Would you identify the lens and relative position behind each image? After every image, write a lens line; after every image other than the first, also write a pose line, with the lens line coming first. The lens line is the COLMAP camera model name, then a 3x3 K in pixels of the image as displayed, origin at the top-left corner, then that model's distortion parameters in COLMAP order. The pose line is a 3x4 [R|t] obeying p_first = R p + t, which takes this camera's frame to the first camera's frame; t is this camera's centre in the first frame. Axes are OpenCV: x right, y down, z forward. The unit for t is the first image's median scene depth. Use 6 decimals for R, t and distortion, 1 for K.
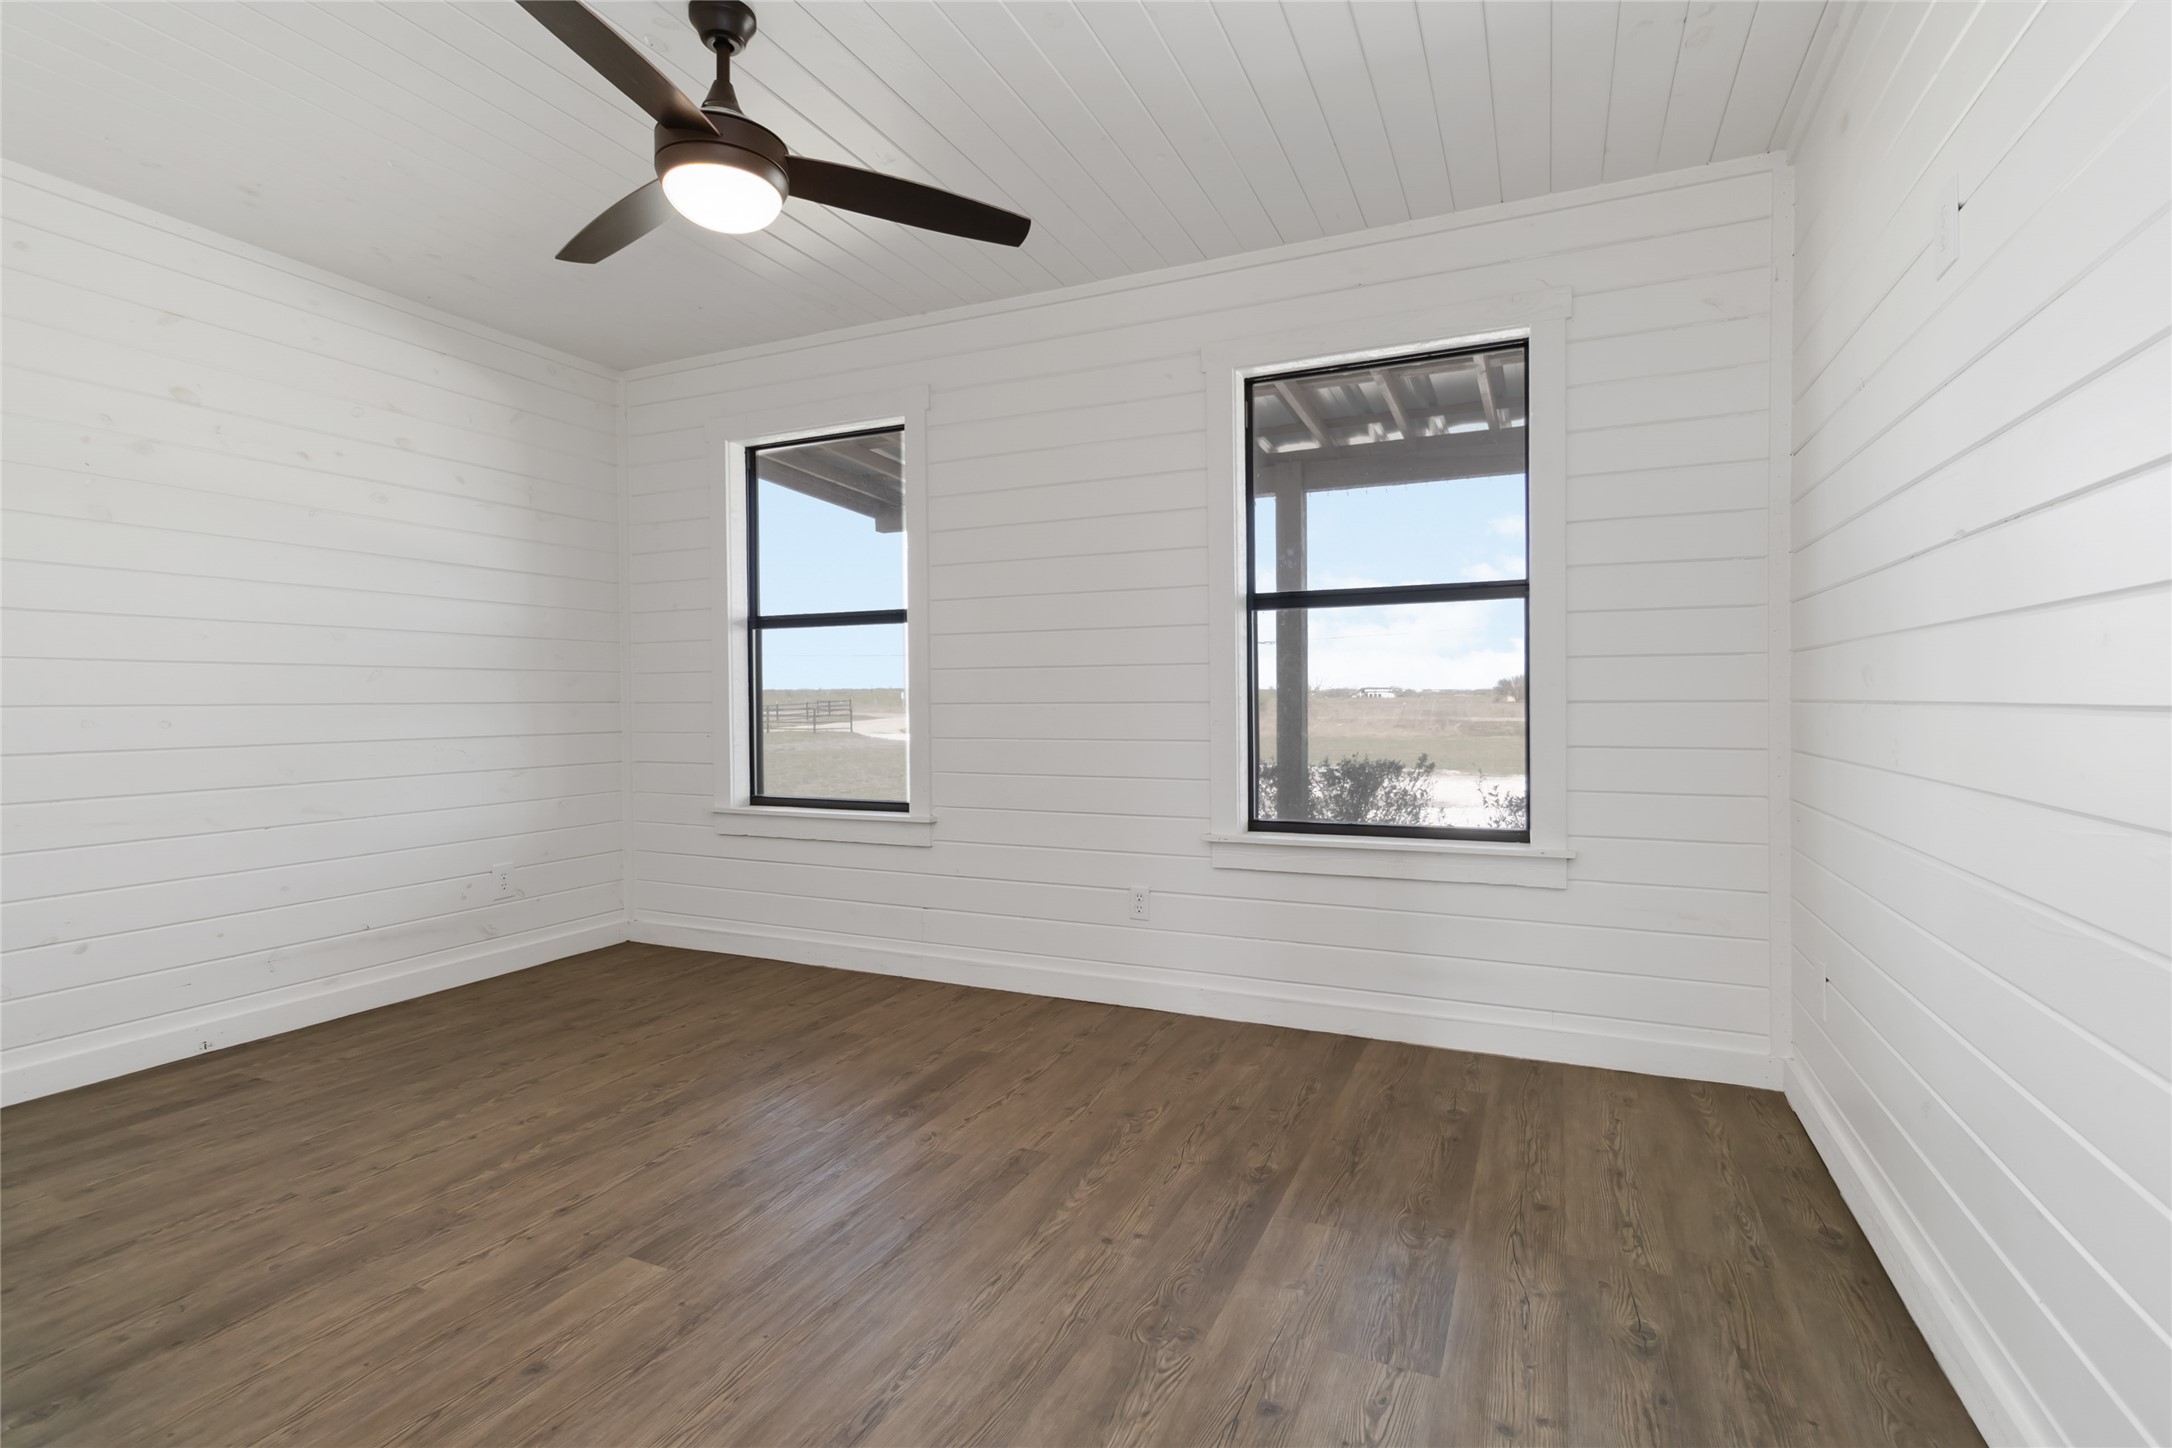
lens RADIAL K [[1031.9, 0, 1093.8], [0, 1031.9, 696.9], [0, 0, 1]] dist [0.002000, 0.000885]
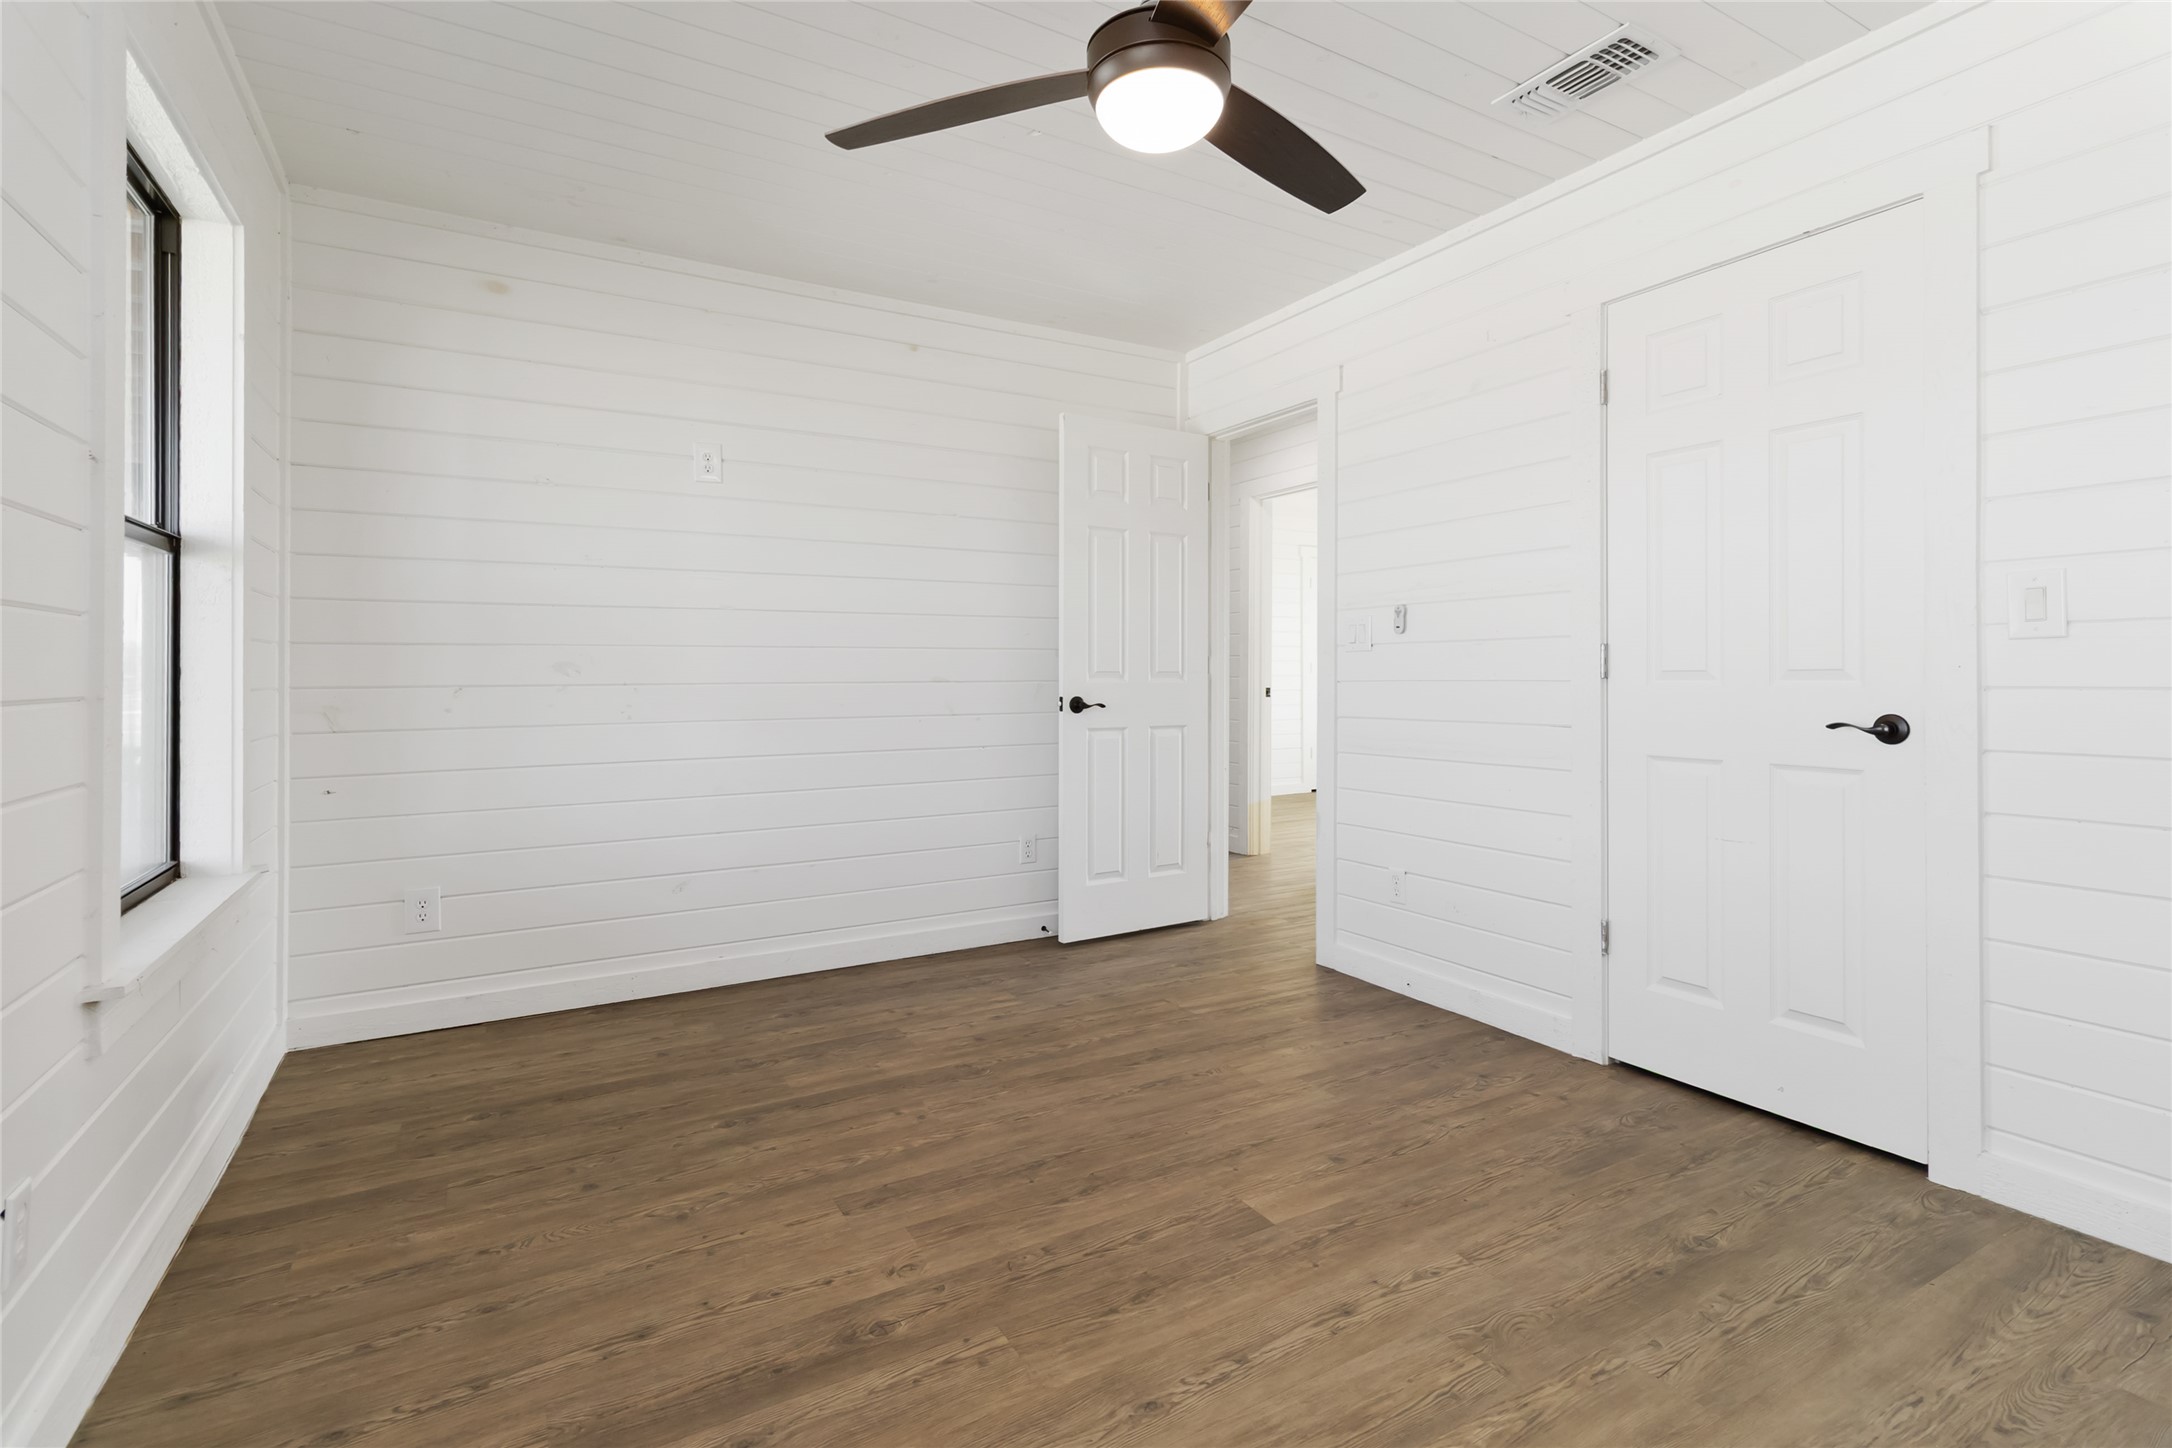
lens RADIAL K [[1031.9, 0, 1093.8], [0, 1031.9, 696.9], [0, 0, 1]] dist [0.002000, 0.000885]
pose [[-0.819842, -0.002546, 0.572584, -0.866075], [0.009416, 0.999795, 0.017928, -0.001750], [-0.572512, 0.020090, -0.819650, 1.882632]]
